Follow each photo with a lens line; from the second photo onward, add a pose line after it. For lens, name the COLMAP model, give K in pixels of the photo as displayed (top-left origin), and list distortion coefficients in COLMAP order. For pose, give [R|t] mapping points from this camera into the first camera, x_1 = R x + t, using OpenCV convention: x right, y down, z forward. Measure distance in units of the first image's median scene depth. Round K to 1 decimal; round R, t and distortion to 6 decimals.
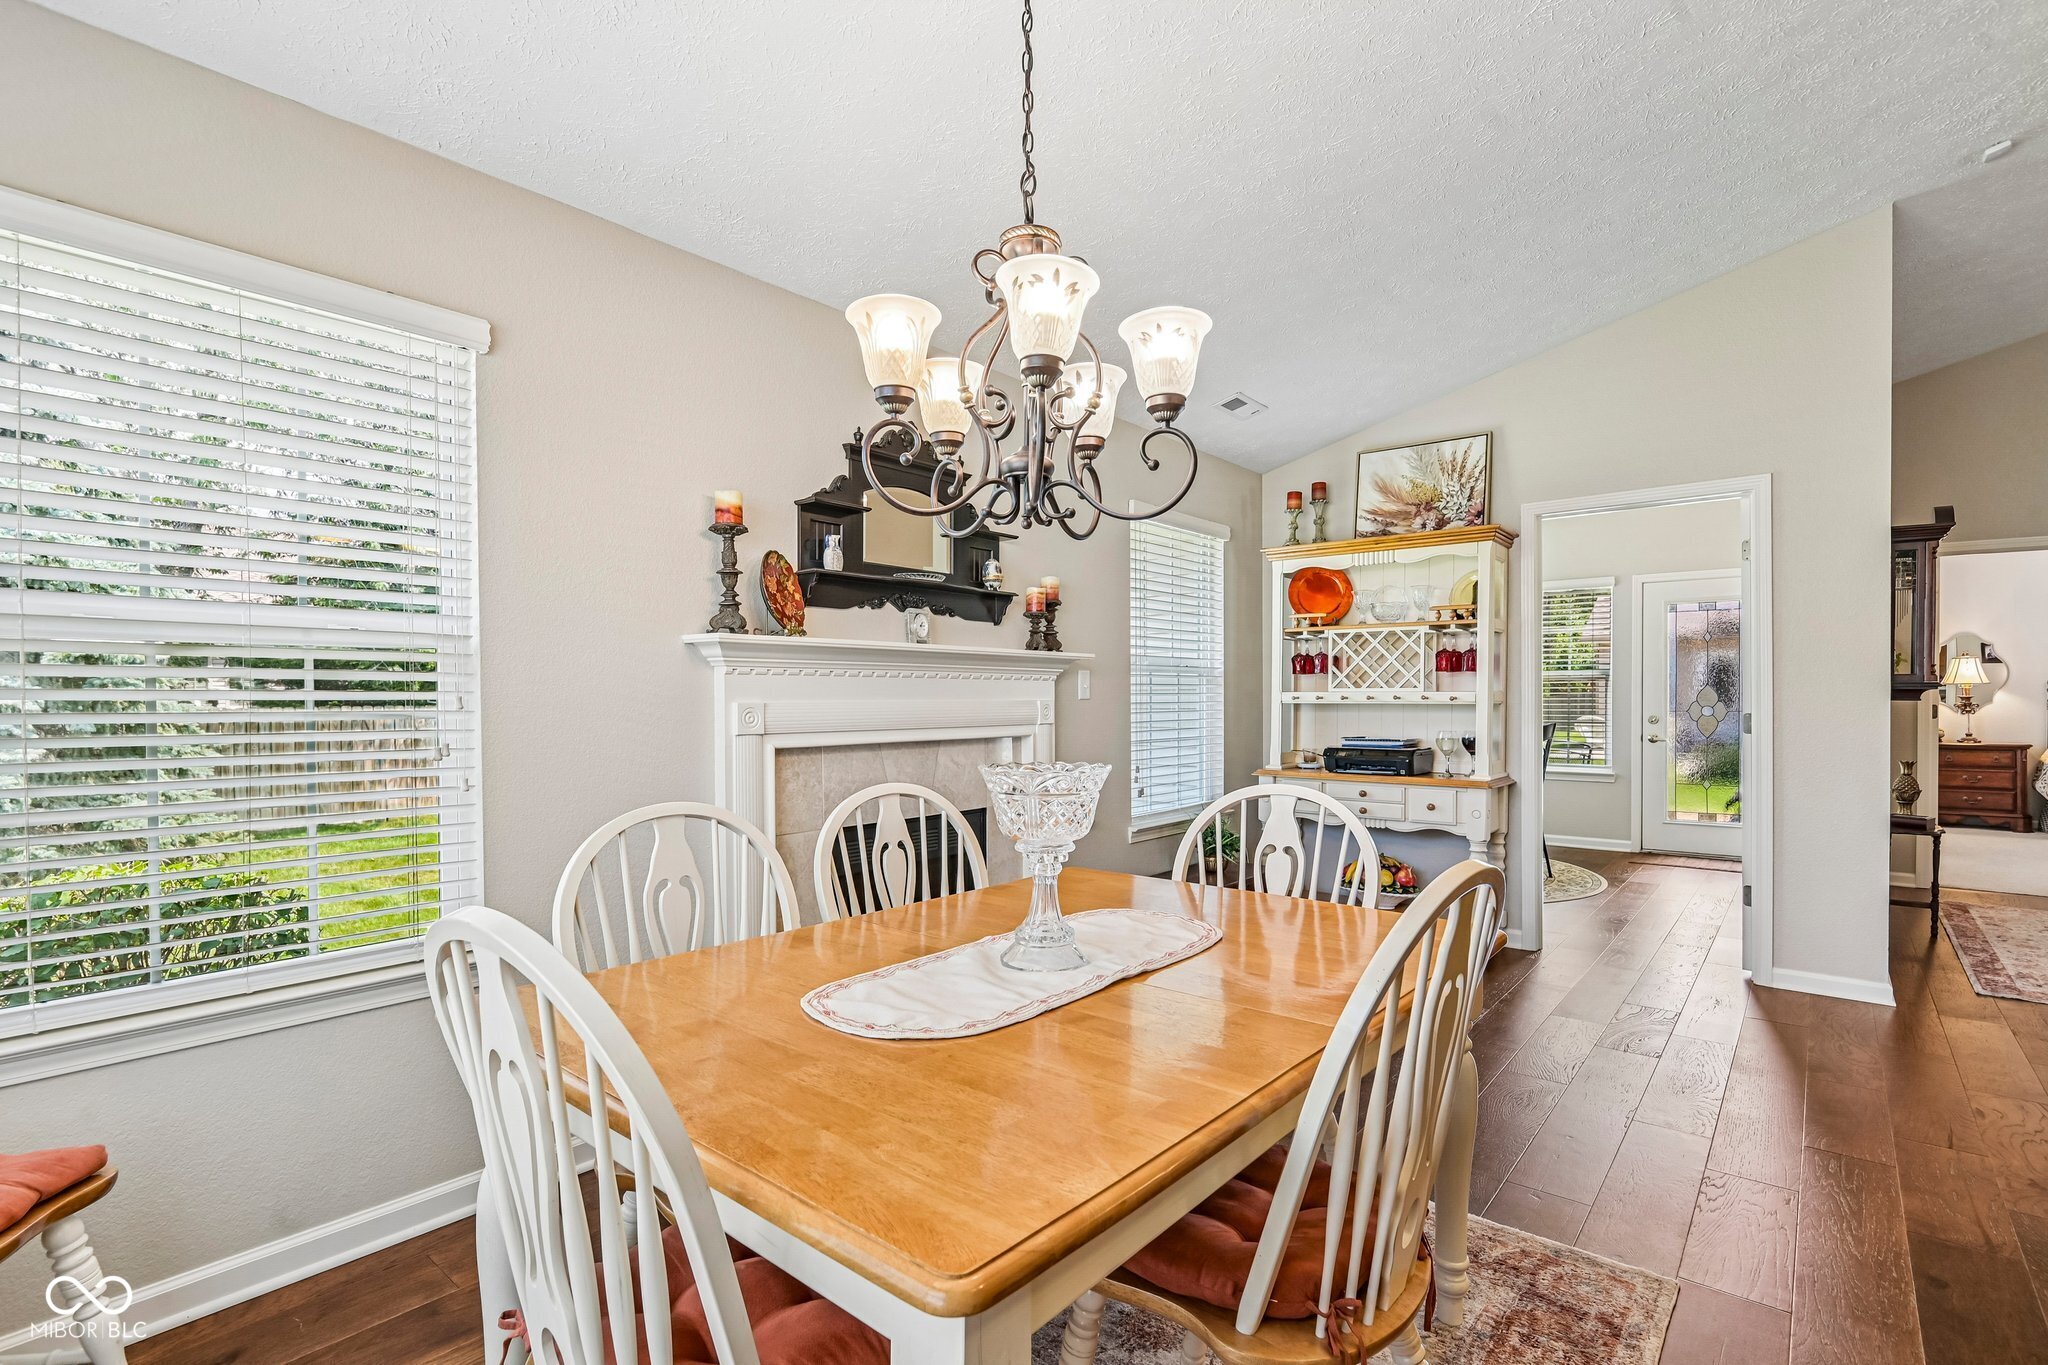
lens RADIAL K [[976.5, 0, 1017.2], [0, 976.5, 684.9], [0, 0, 1]] dist [0.001090, -0.005732]
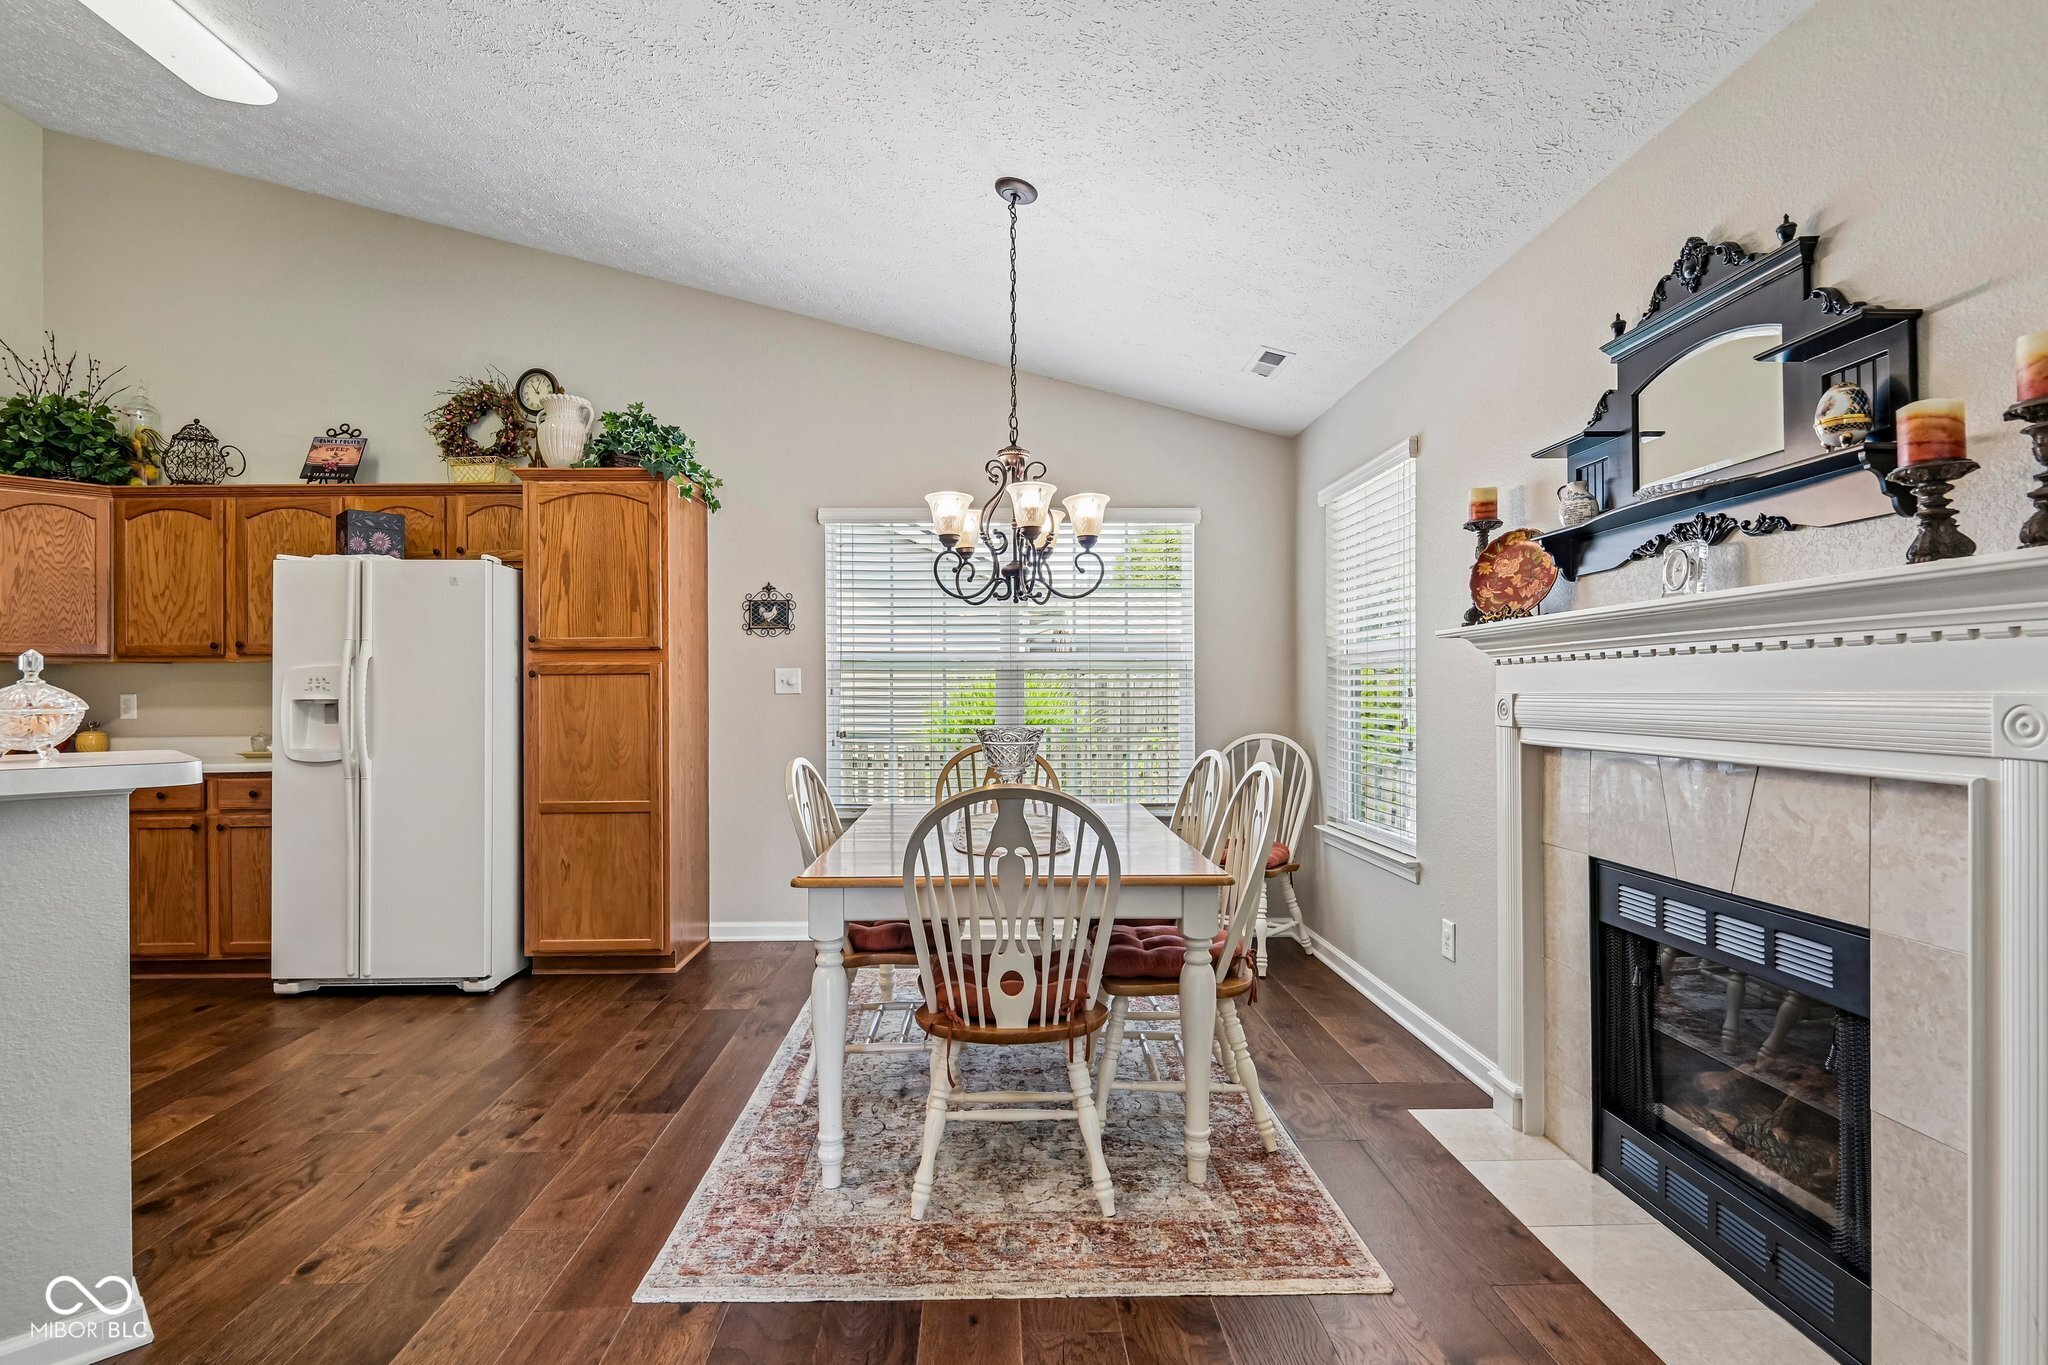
lens RADIAL K [[976.5, 0, 1008.3], [0, 976.5, 685.4], [0, 0, 1]] dist [0.001090, -0.005732]
pose [[-0.765890, -0.000935, -0.642971, 0.595163], [0.008605, 0.999894, -0.011704, 0.014779], [0.642915, -0.014496, -0.765801, 1.162118]]
